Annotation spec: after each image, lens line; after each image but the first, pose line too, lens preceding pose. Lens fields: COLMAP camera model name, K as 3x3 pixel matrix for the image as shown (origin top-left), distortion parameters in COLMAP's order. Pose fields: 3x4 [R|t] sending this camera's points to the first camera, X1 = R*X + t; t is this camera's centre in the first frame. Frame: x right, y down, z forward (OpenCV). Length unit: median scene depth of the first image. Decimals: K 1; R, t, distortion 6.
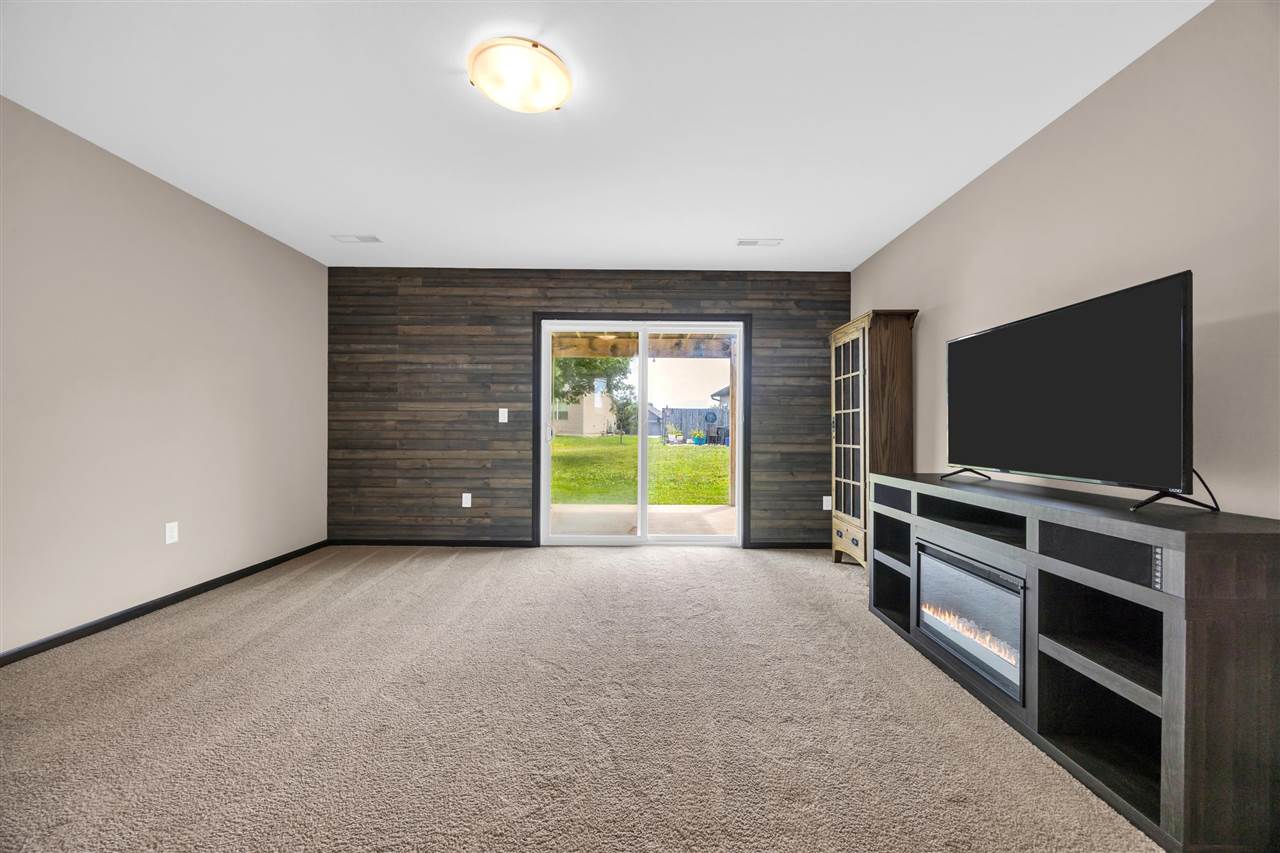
lens RADIAL K [[500.8, 0, 640.6], [0, 500.8, 427.3], [0, 0, 1]] dist [-0.000240, 0.000005]
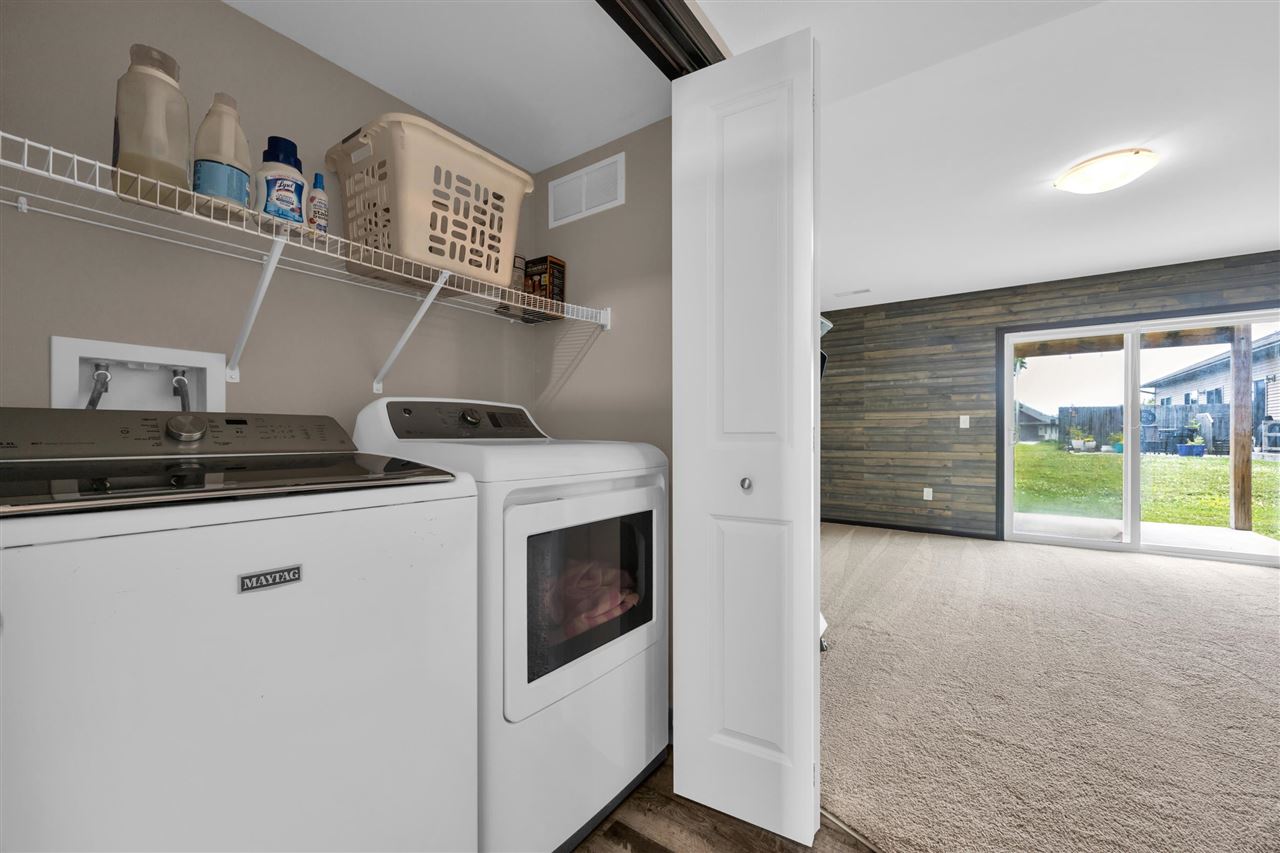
lens RADIAL K [[500.8, 0, 638.7], [0, 500.8, 434.1], [0, 0, 1]] dist [-0.000240, 0.000005]
pose [[0.806080, -0.005603, -0.591780, -0.197192], [0.007511, 0.999971, 0.000763, -0.001868], [0.591759, -0.005060, 0.806099, -0.357402]]
